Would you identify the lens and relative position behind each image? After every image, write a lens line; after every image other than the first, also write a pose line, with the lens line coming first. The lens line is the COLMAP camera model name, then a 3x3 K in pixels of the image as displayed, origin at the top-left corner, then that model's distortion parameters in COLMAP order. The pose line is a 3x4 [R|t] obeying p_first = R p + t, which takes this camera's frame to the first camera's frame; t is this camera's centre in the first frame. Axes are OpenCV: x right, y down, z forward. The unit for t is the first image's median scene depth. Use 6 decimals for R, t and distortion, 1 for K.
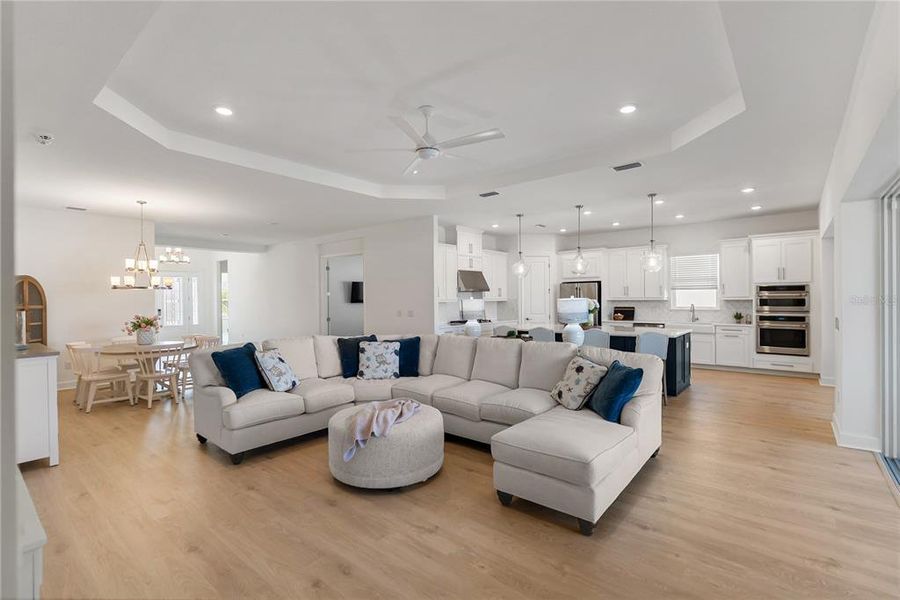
lens RADIAL K [[413.1, 0, 450.0], [0, 413.1, 300.0], [0, 0, 1]] dist [-0.002229, -0.000343]
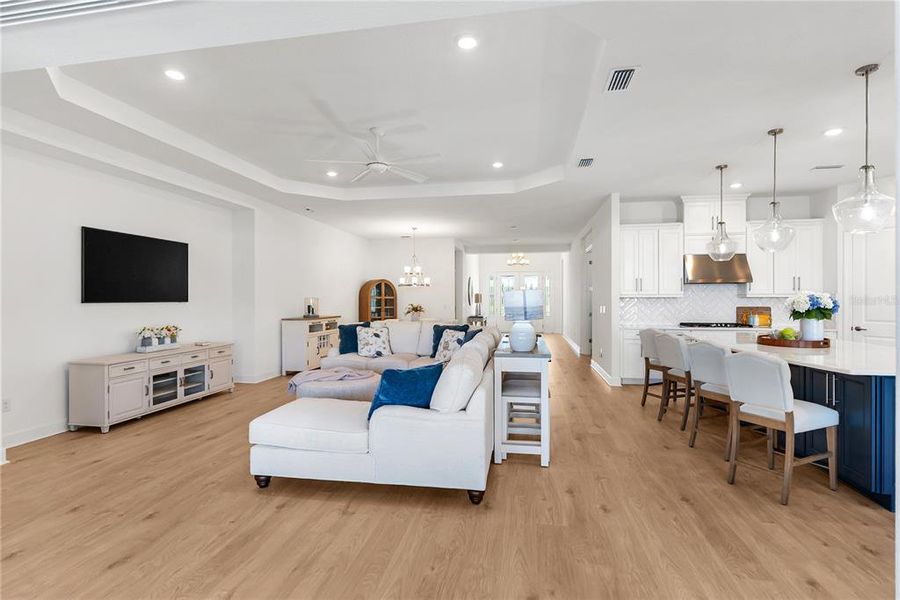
lens RADIAL K [[424.8, 0, 452.4], [0, 424.8, 299.3], [0, 0, 1]] dist [-0.002122, -0.000135]
pose [[0.496677, 0.011865, -0.867855, 0.544364], [-0.006876, 0.999929, 0.009736, 0.003940], [0.867908, 0.001132, 0.496723, 0.284259]]
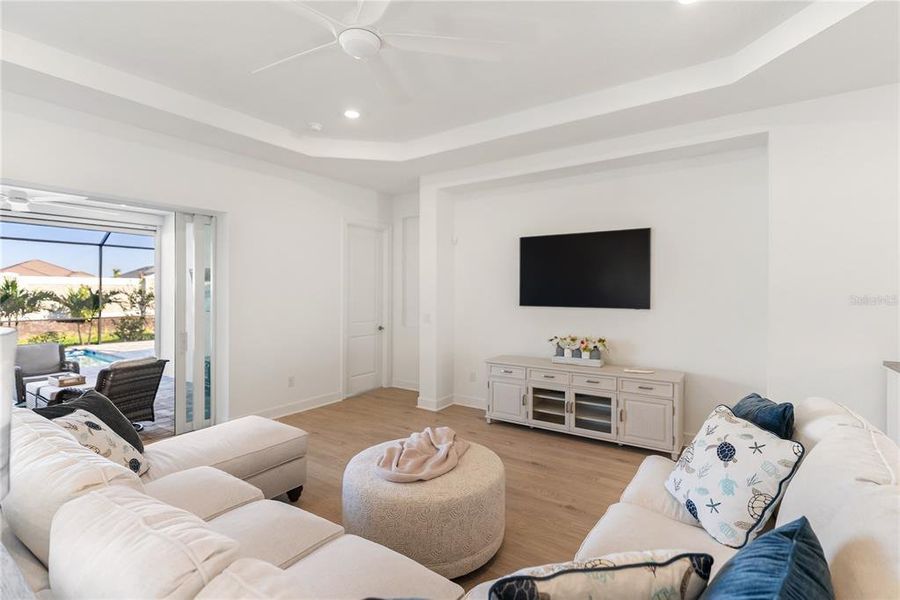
lens RADIAL K [[415.7, 0, 450.4], [0, 415.7, 293.2], [0, 0, 1]] dist [-0.002129, -0.000085]
pose [[-0.995536, 0.004574, -0.094269, -0.057292], [0.003957, 0.999970, 0.006733, -0.006131], [0.094297, 0.006330, -0.995524, 0.768380]]
